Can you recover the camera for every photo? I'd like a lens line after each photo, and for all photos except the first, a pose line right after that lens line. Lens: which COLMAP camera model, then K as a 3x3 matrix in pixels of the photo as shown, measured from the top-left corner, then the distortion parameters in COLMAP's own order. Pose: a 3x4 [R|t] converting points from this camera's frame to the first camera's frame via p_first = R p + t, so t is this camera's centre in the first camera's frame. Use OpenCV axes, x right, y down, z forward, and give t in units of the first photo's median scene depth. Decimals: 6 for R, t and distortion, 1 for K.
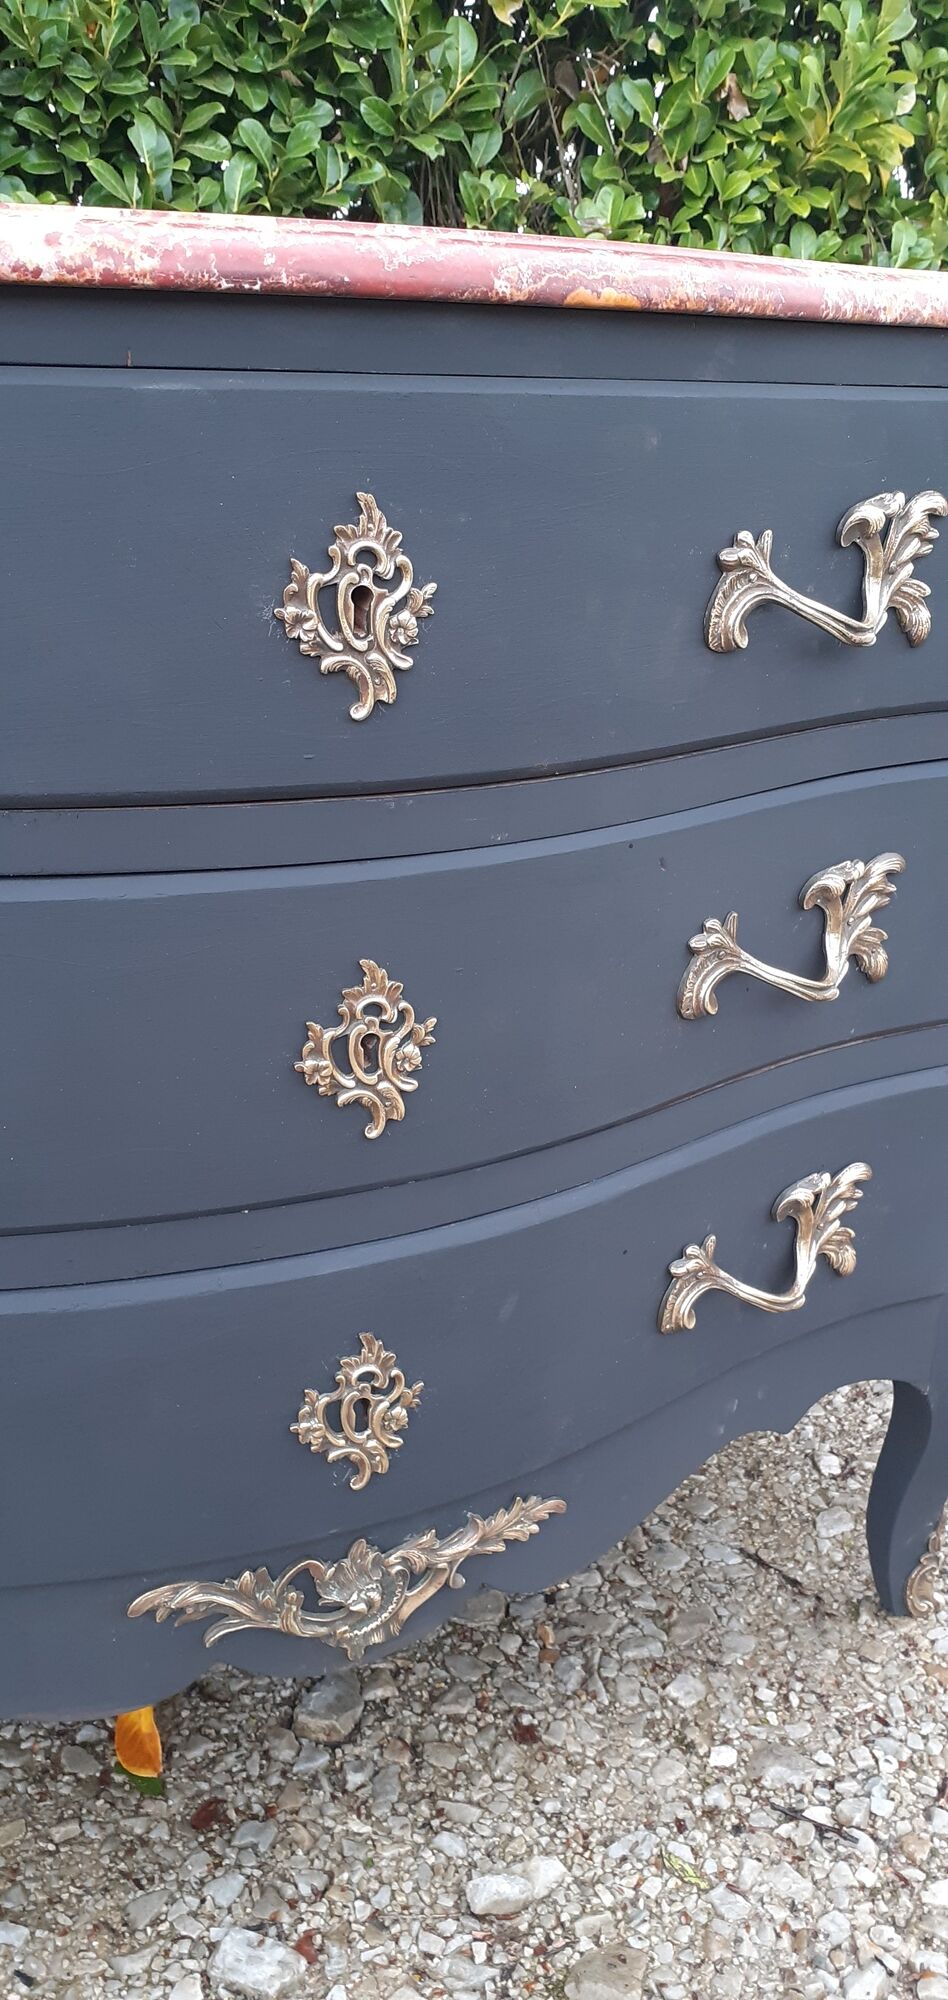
lens RADIAL K [[1638.8, 0, 477.2], [0, 1638.8, 994.0], [0, 0, 1]] dist [-0.013721, -0.003449]
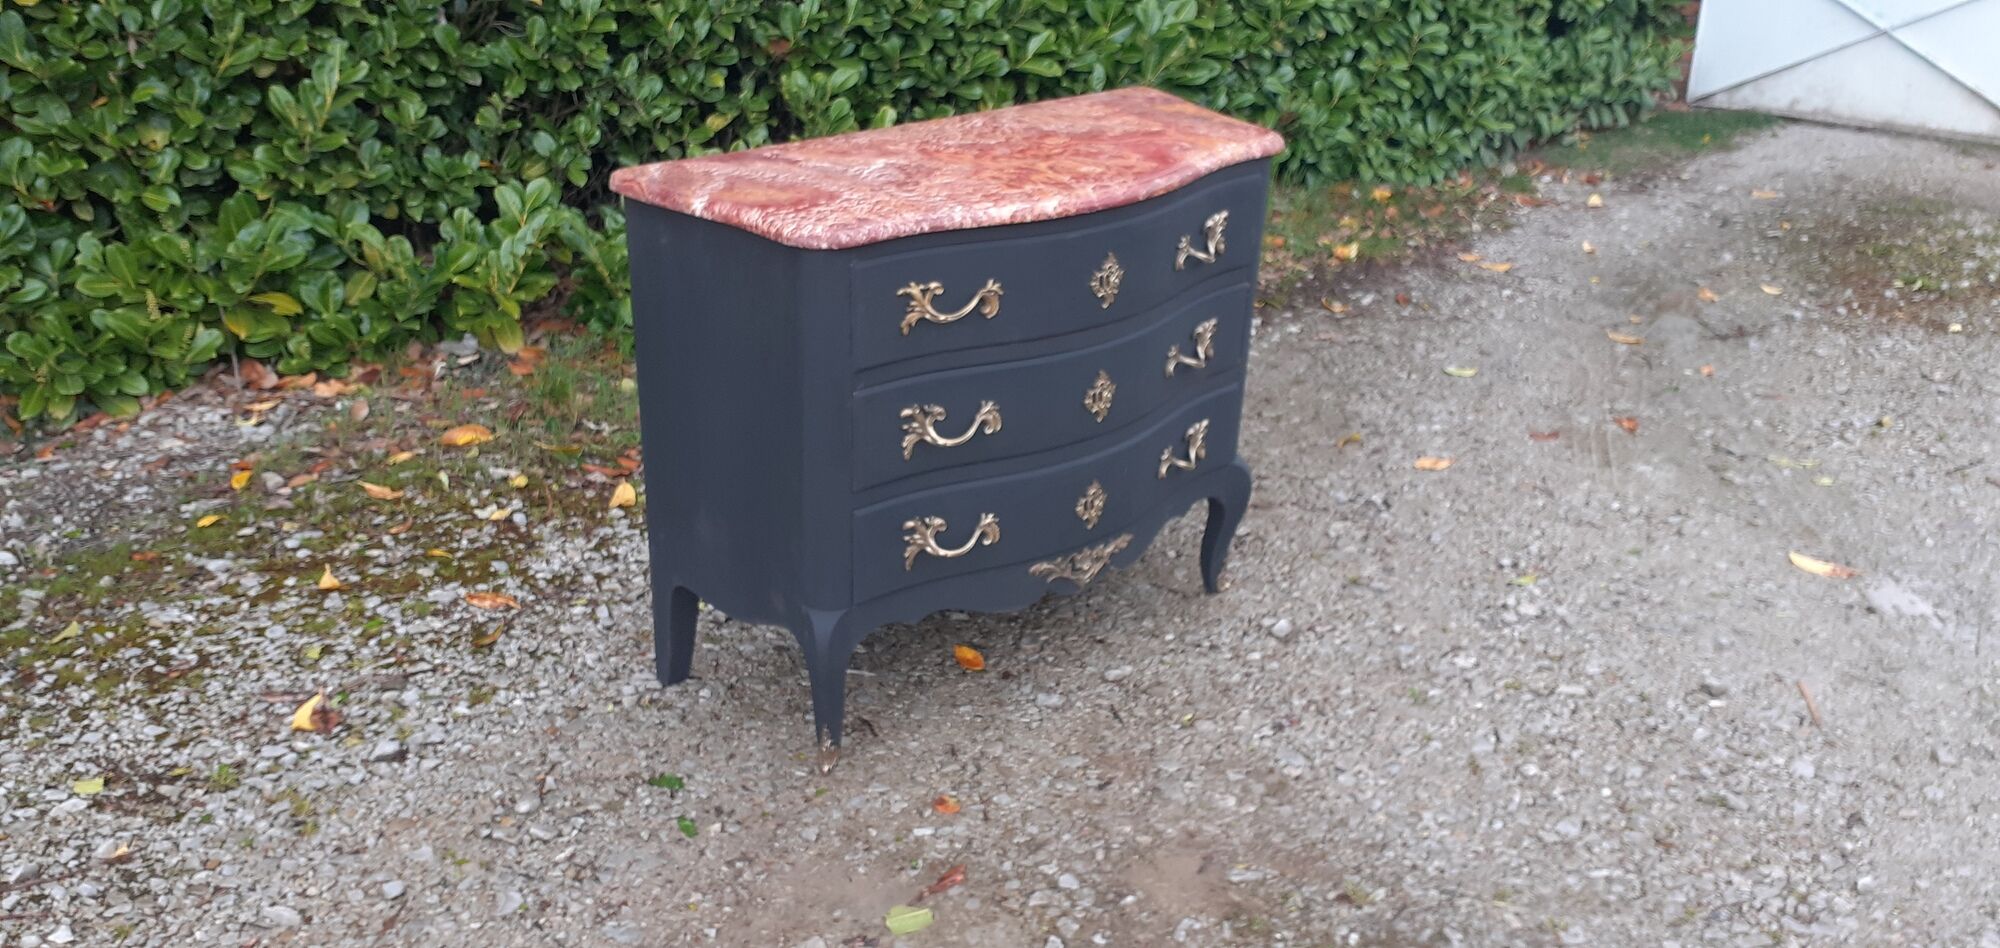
lens RADIAL K [[1638.8, 0, 997.2], [0, 1638.8, 480.9], [0, 0, 1]] dist [-0.013721, -0.003449]
pose [[0.959422, -0.117388, 0.256377, -0.896487], [0.095421, 0.990744, 0.096548, -0.108813], [-0.265337, -0.068166, 0.961743, -1.756603]]
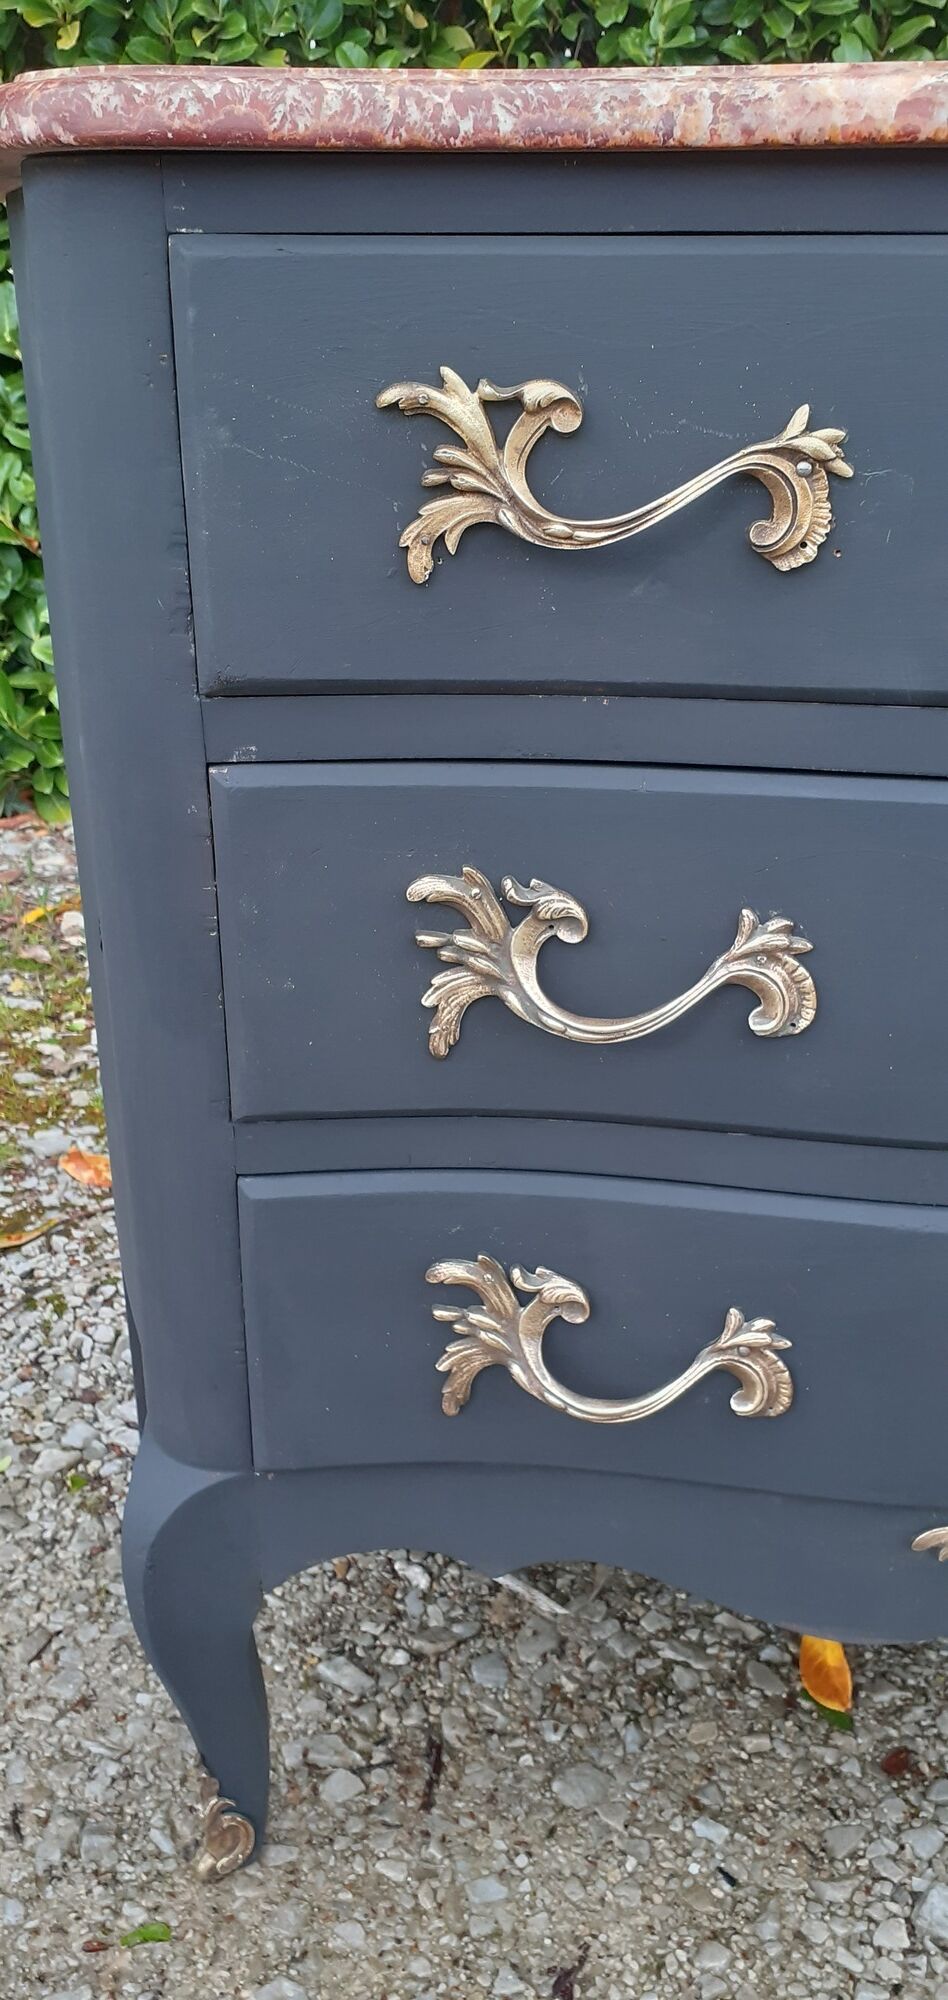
lens RADIAL K [[1638.8, 0, 458.2], [0, 1638.8, 999.0], [0, 0, 1]] dist [-0.013721, -0.003449]
pose [[0.942708, 0.105363, -0.316545, -0.157808], [-0.095424, 0.994337, 0.046783, 0.027011], [0.319681, -0.013897, 0.947423, -0.007996]]
